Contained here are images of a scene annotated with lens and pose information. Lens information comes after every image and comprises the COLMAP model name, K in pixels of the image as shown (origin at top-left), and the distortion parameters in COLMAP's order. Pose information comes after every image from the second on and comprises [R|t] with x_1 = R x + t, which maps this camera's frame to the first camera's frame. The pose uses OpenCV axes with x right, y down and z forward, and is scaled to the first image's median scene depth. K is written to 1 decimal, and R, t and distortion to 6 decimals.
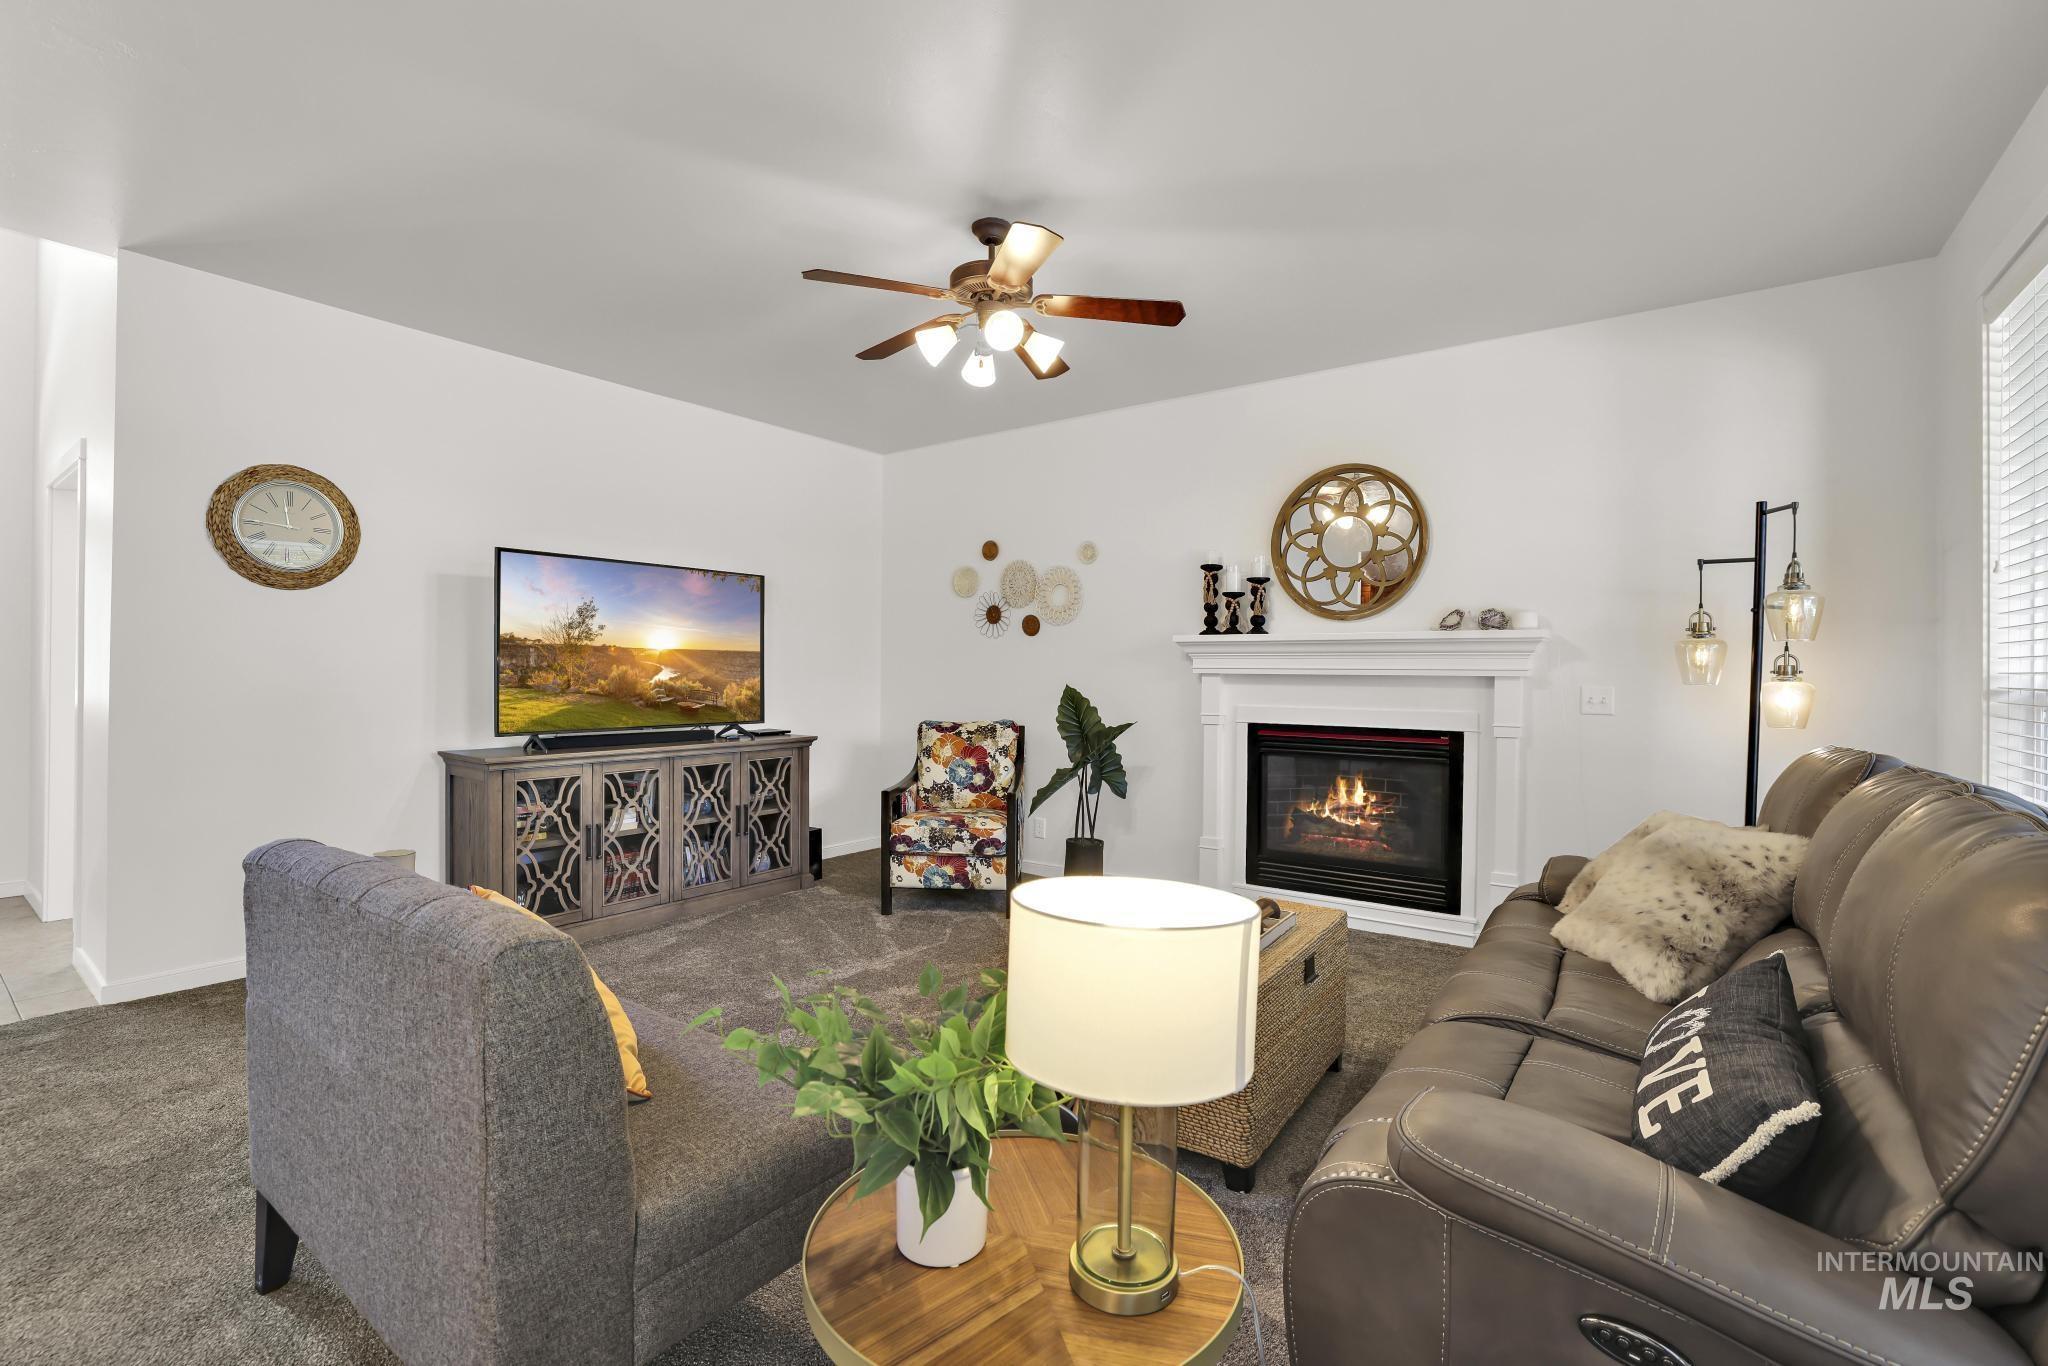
lens RADIAL K [[913.1, 0, 1016.6], [0, 913.1, 679.1], [0, 0, 1]] dist [-0.015824, 0.000476]
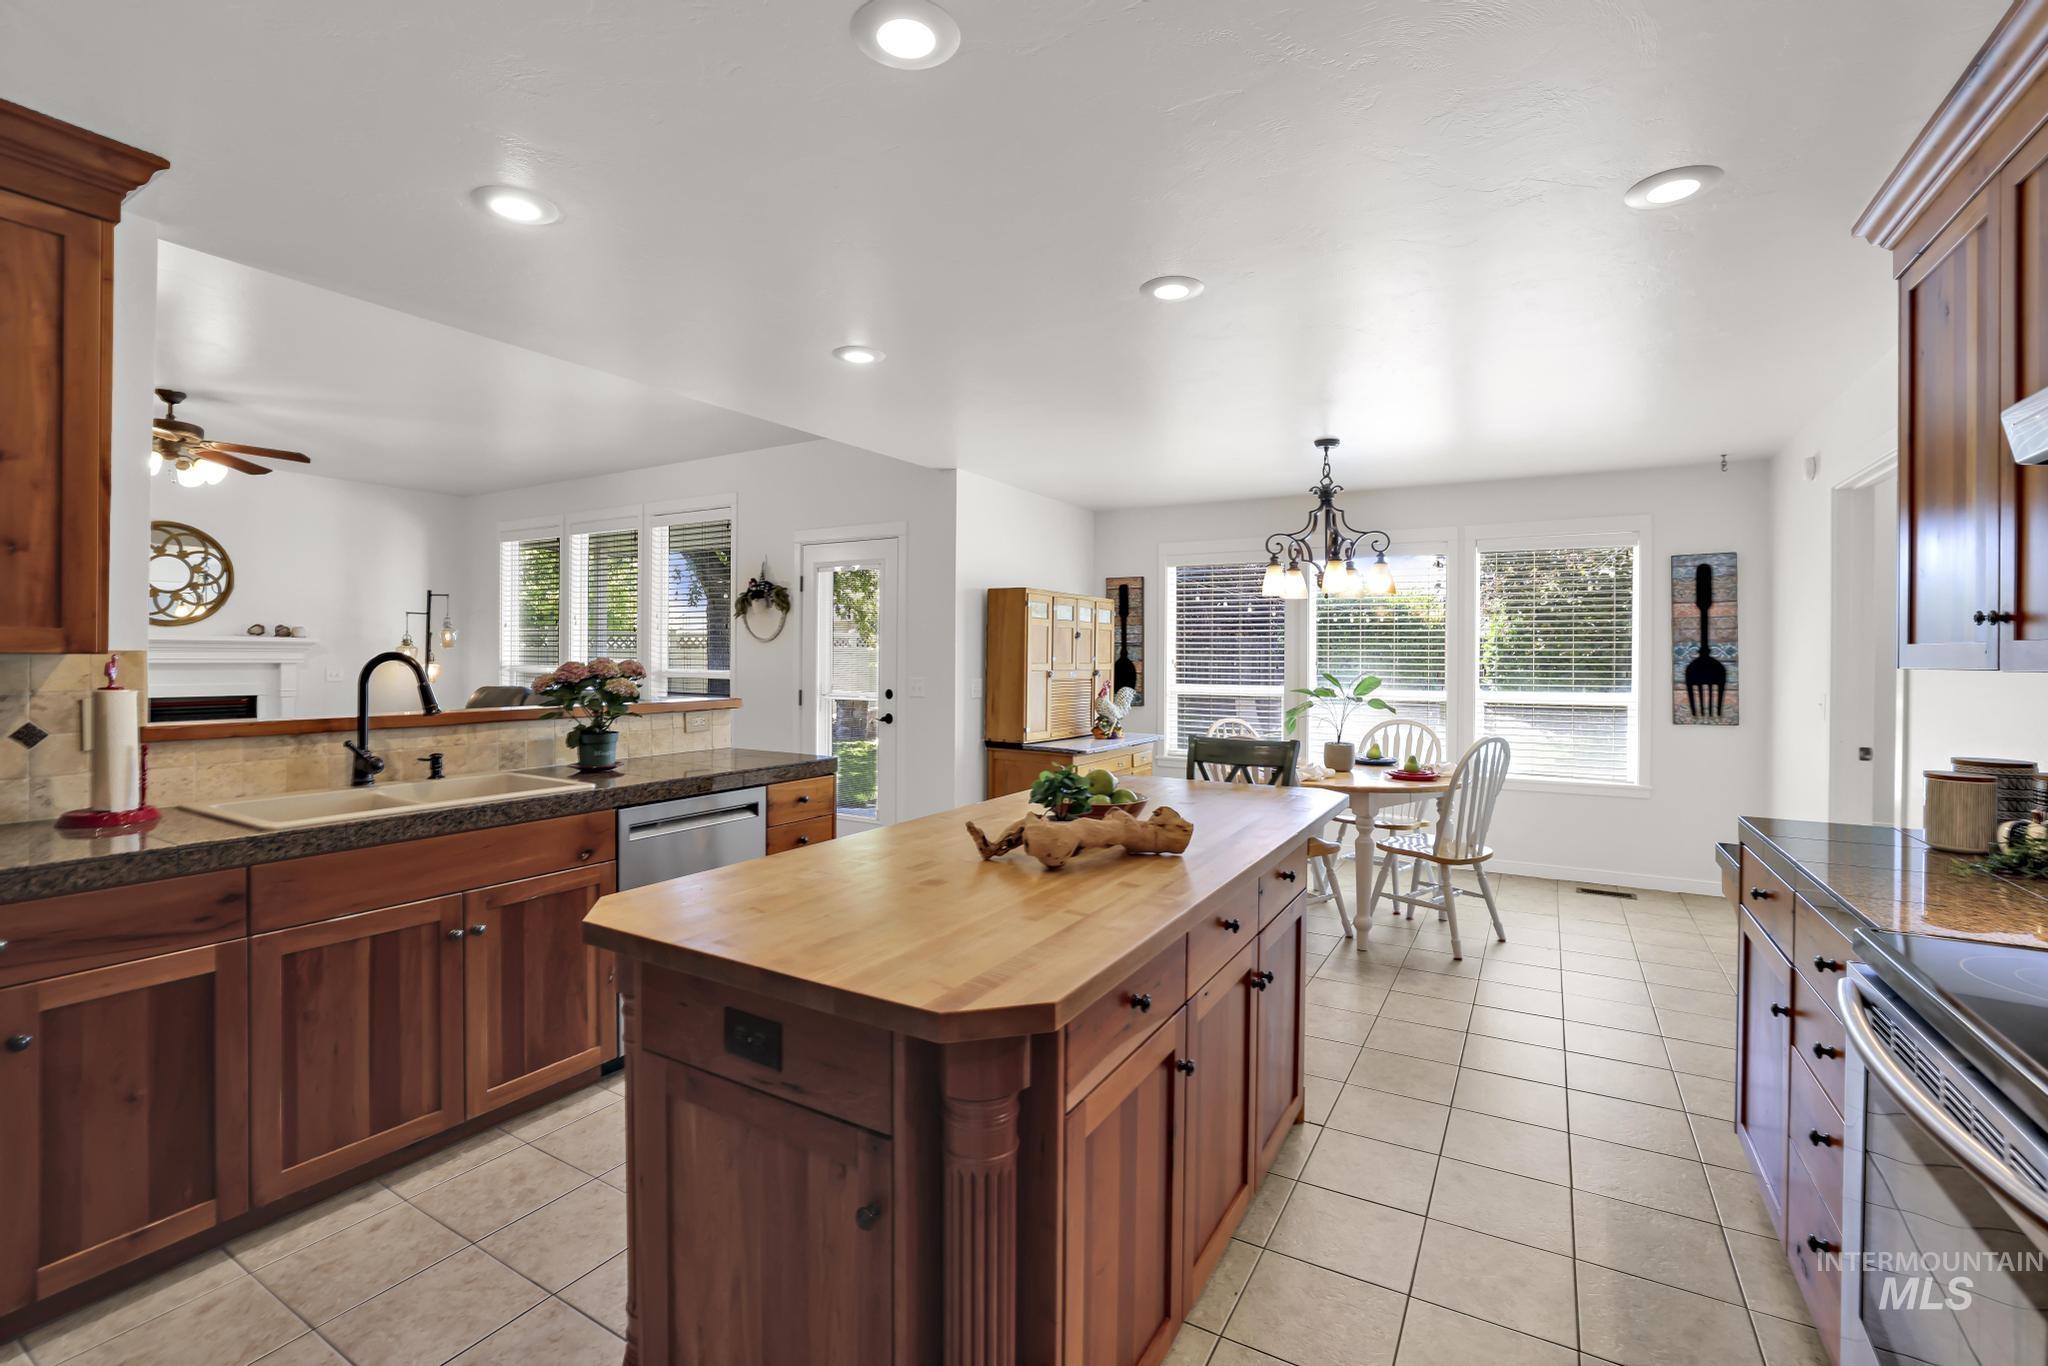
lens RADIAL K [[898.5, 0, 1036.4], [0, 898.5, 652.8], [0, 0, 1]] dist [-0.045258, 0.014115]
pose [[-0.116722, -0.005682, 0.993148, -1.176641], [-0.000904, 0.999984, 0.005615, -0.029736], [-0.993164, -0.000242, -0.116725, -0.234706]]
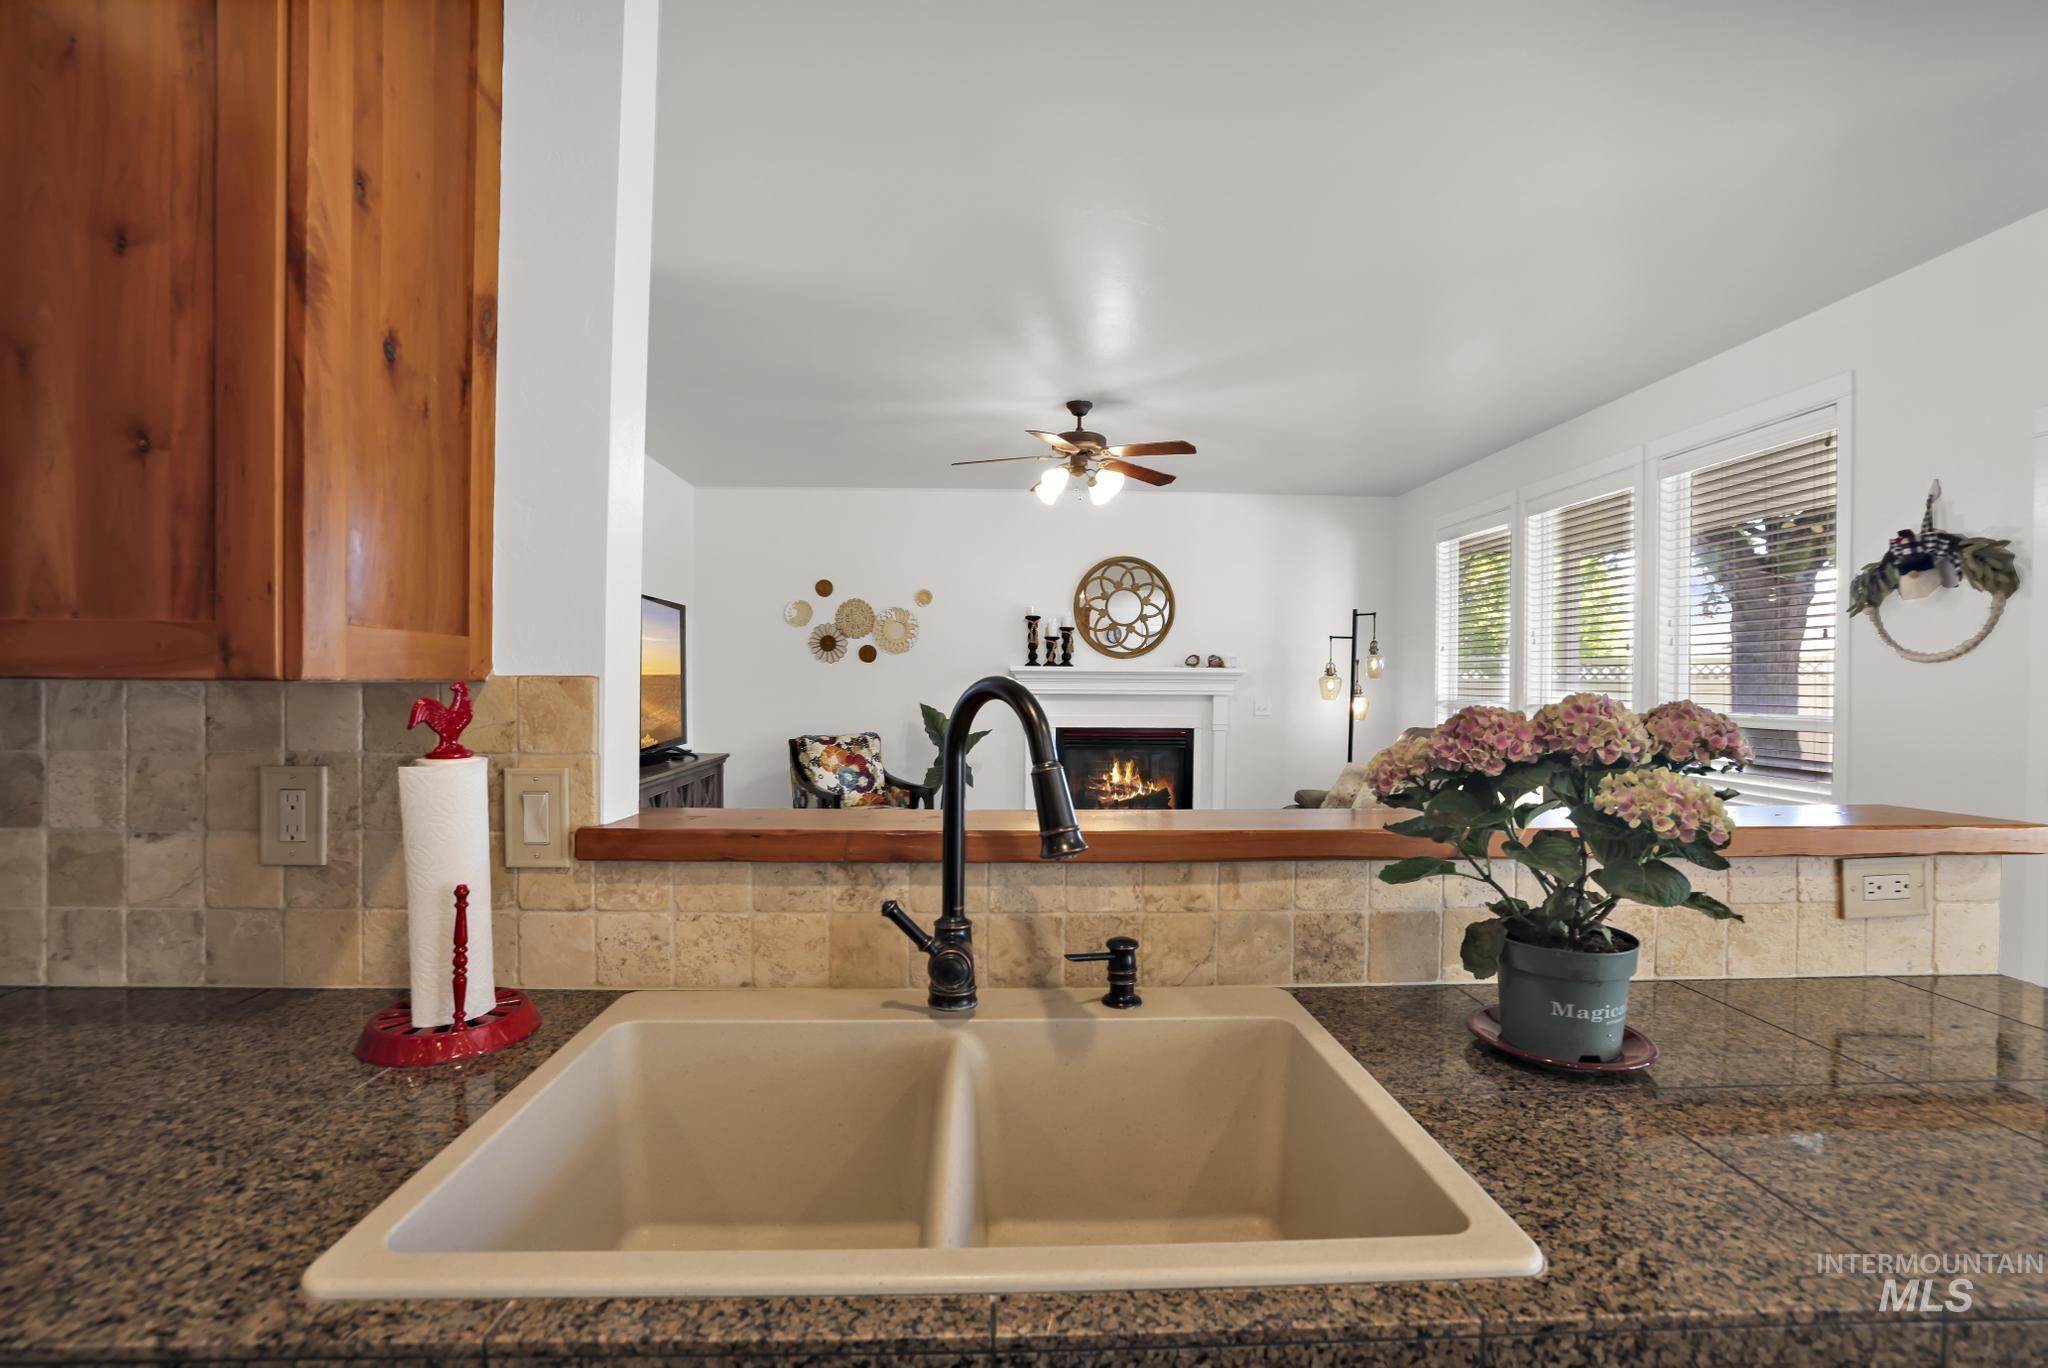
lens RADIAL K [[897.7, 0, 1015.0], [0, 897.7, 695.4], [0, 0, 1]] dist [-0.027571, 0.002317]
pose [[0.782213, -0.012547, 0.622885, -0.699389], [0.003863, 0.999876, 0.015290, -0.025358], [-0.622999, -0.009554, 0.782164, -0.065162]]
